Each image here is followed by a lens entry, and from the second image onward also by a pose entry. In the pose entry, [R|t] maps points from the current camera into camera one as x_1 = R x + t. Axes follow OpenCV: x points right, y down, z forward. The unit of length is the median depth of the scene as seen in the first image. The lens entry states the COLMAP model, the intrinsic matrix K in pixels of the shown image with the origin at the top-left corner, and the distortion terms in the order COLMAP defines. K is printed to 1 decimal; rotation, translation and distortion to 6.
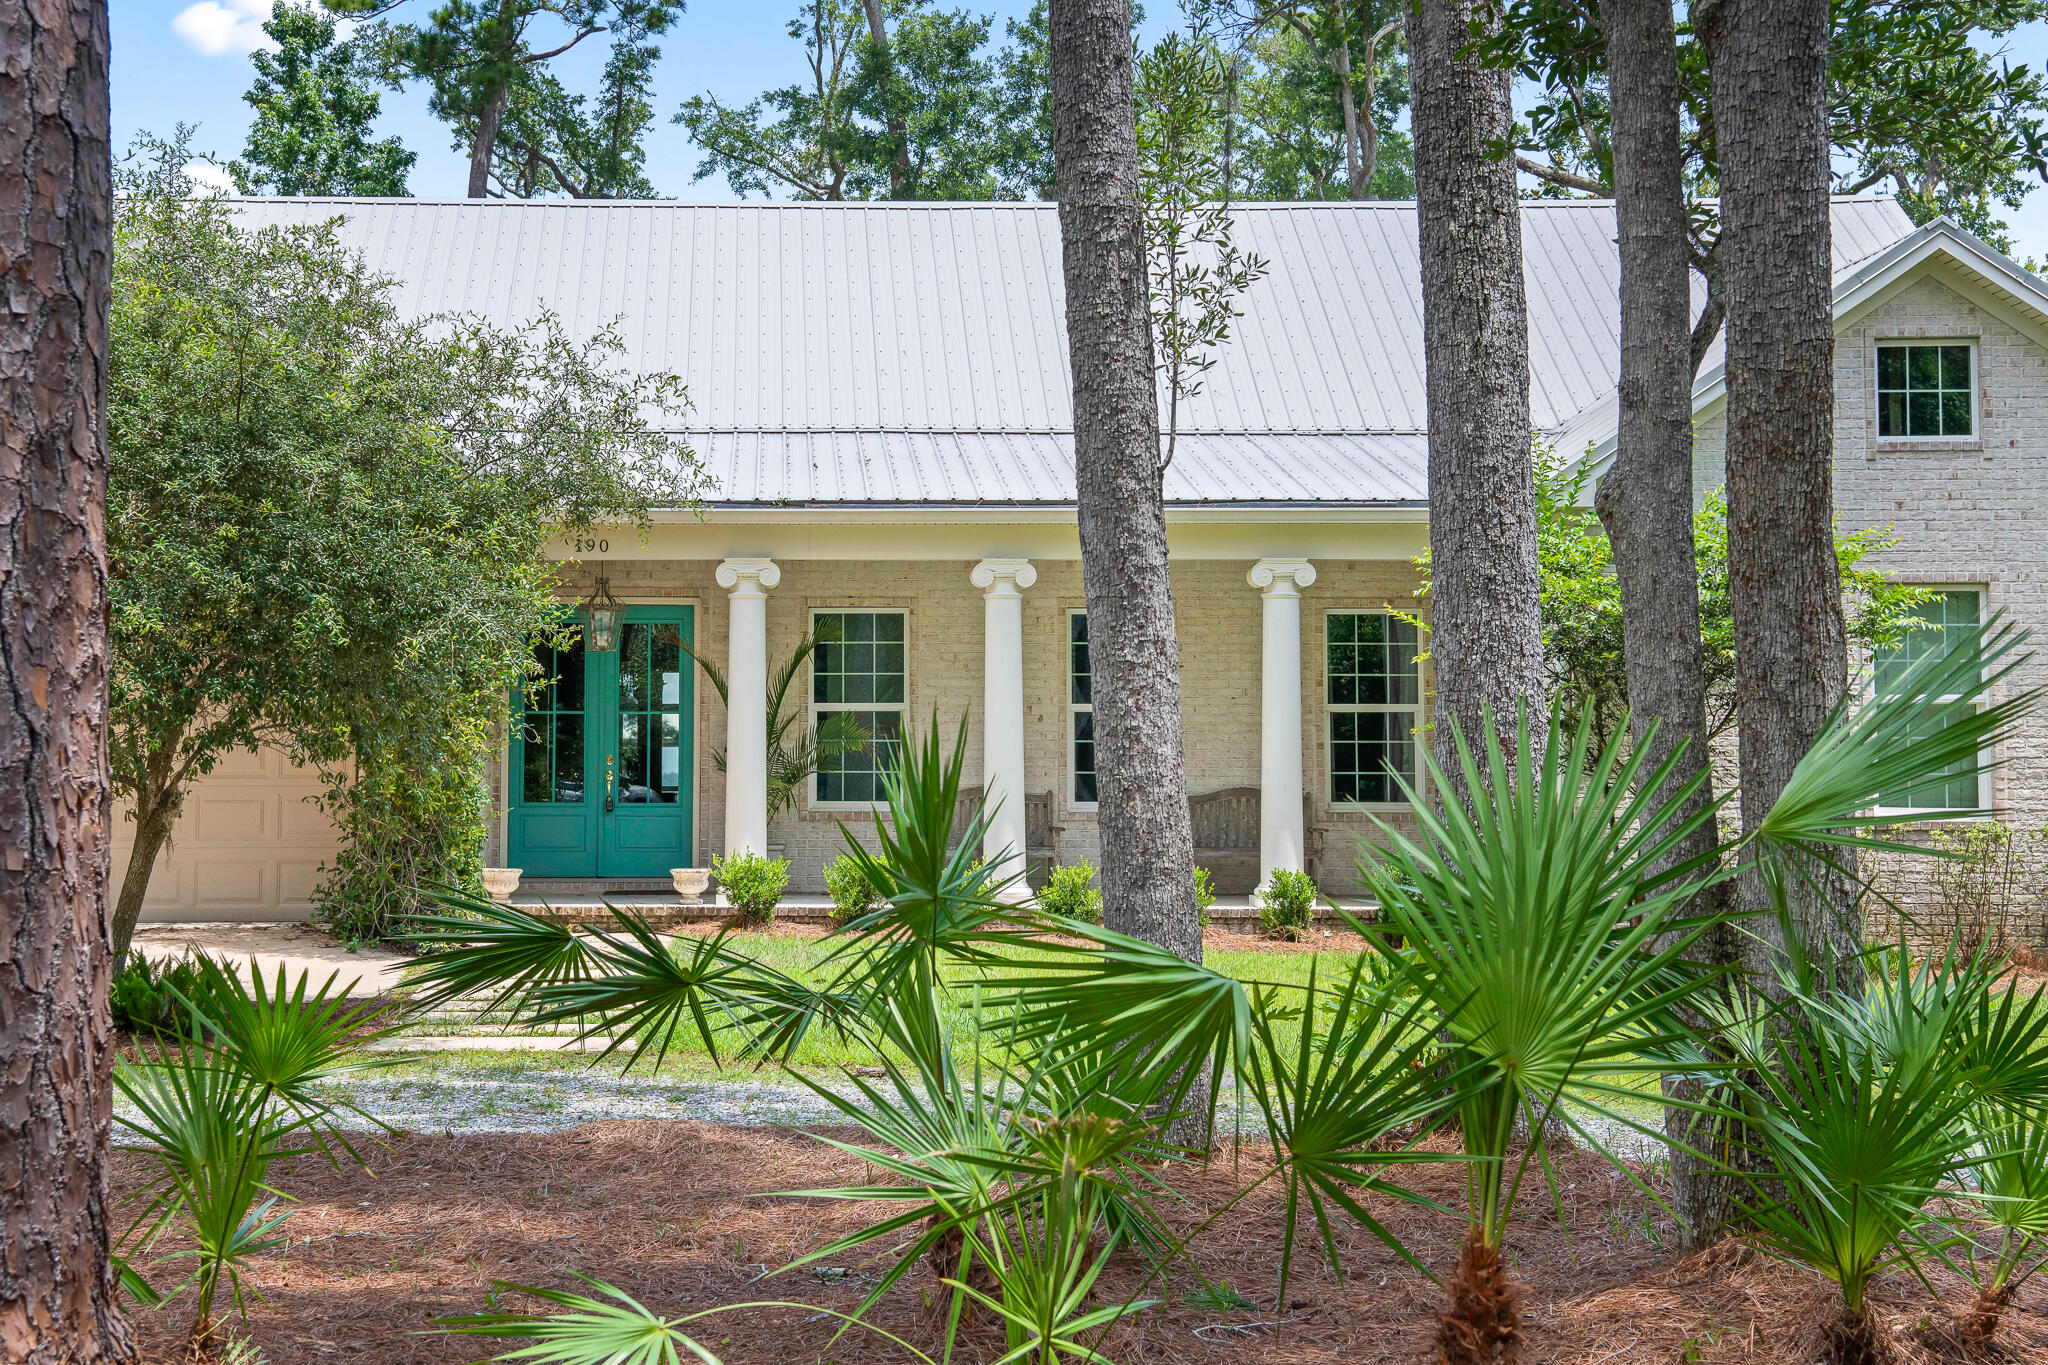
lens RADIAL K [[2890.6, 0, 864.9], [0, 2890.6, 611.8], [0, 0, 1]] dist [0.134850, 0.016863]
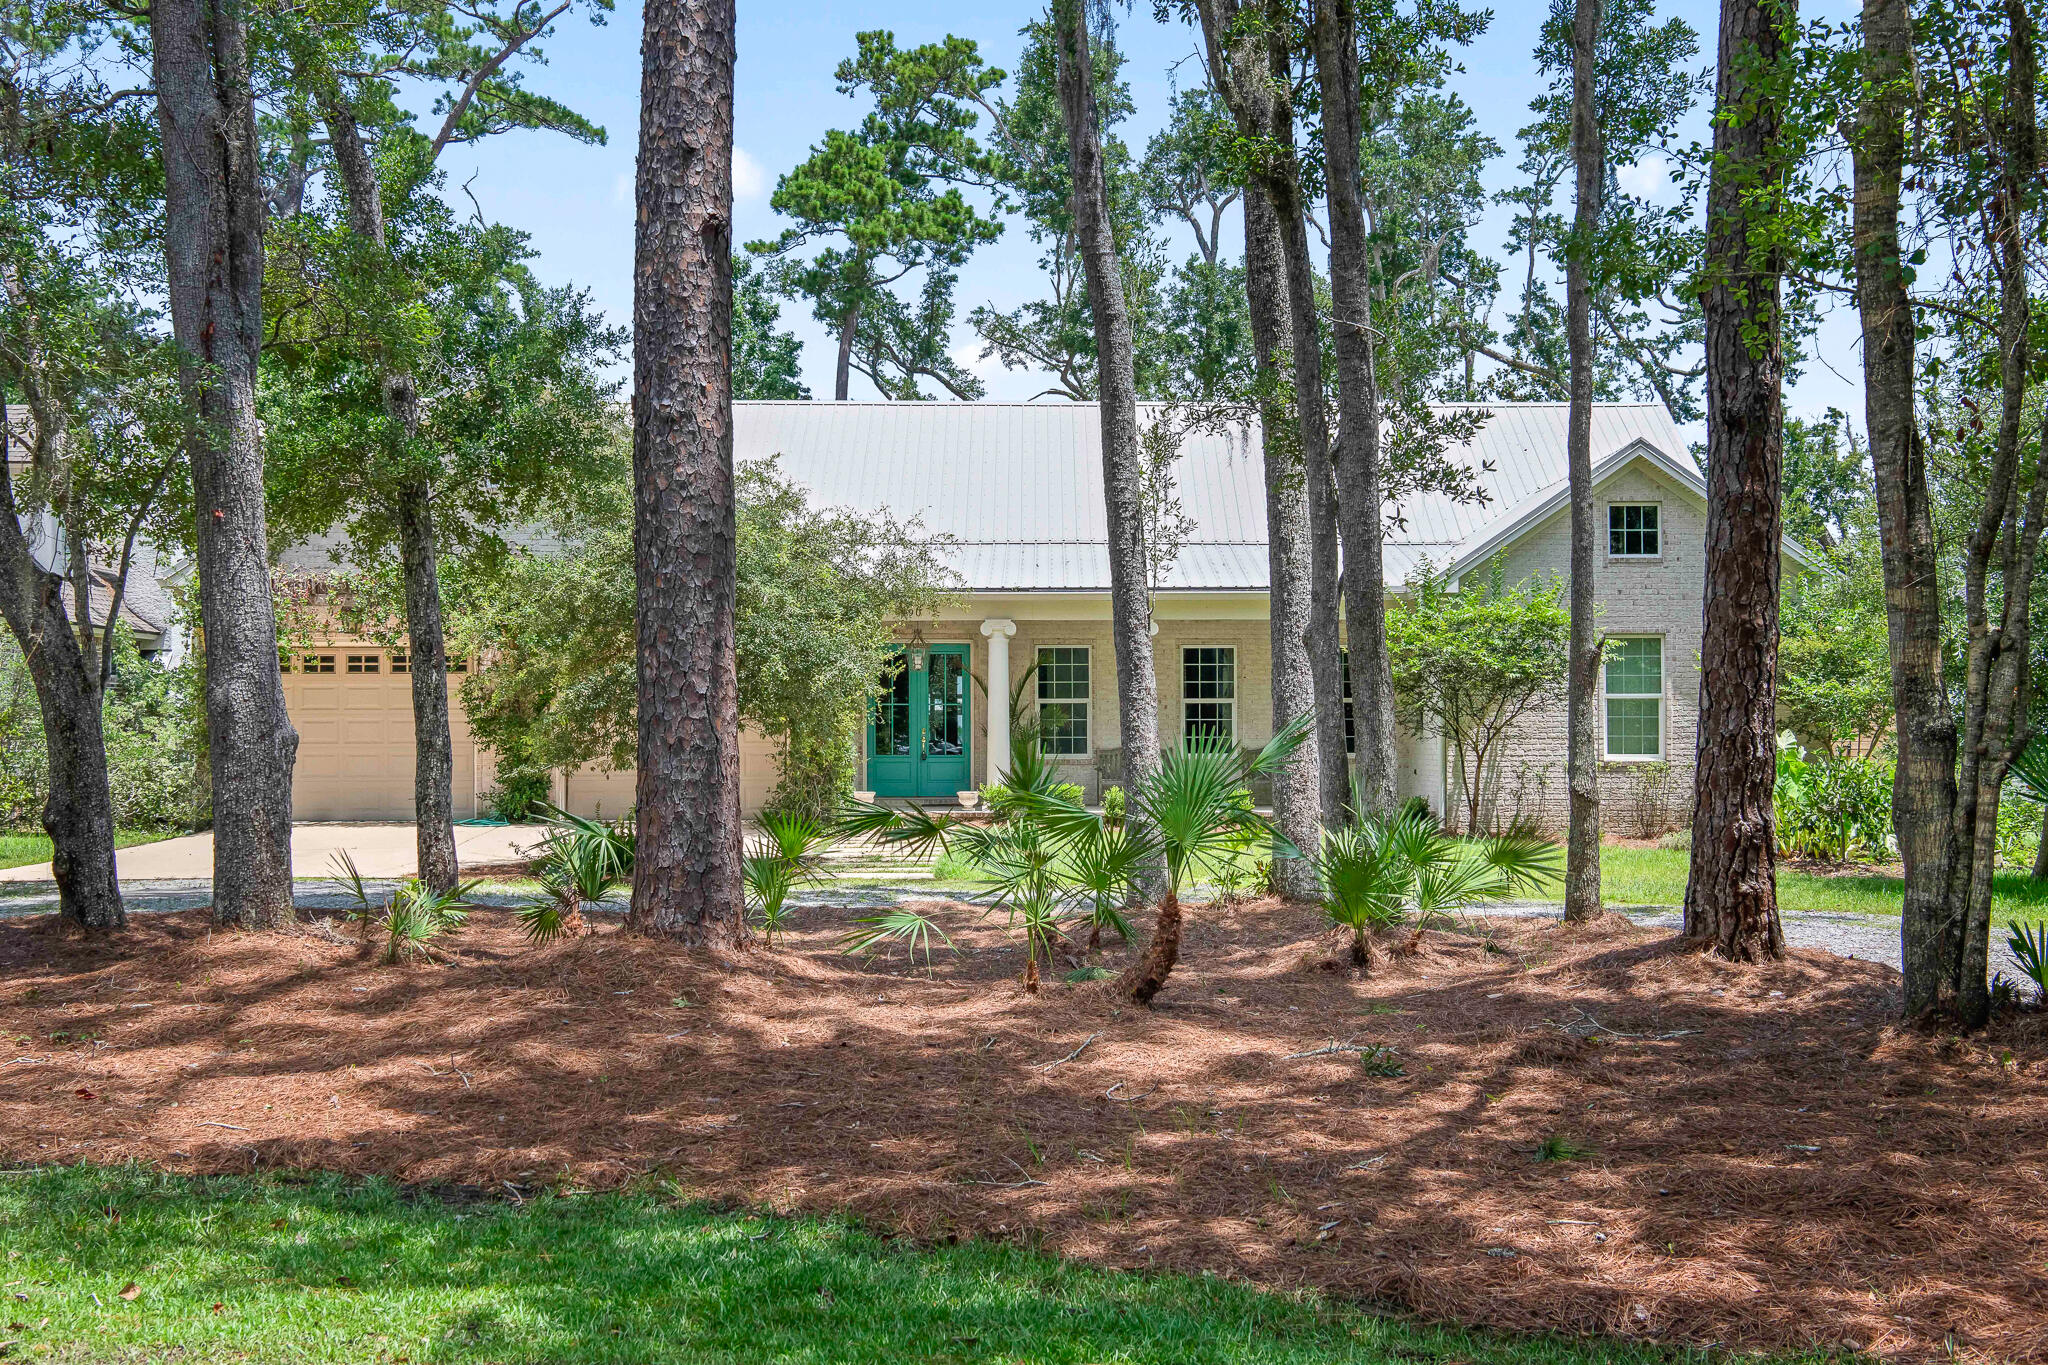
lens RADIAL K [[1966.1, 0, 1123.5], [0, 1966.1, 759.9], [0, 0, 1]] dist [-0.042051, -0.004161]
pose [[0.999957, -0.003023, 0.008790, 0.023338], [0.002402, 0.997558, 0.069808, -0.014763], [-0.008980, -0.069783, 0.997522, -0.199411]]
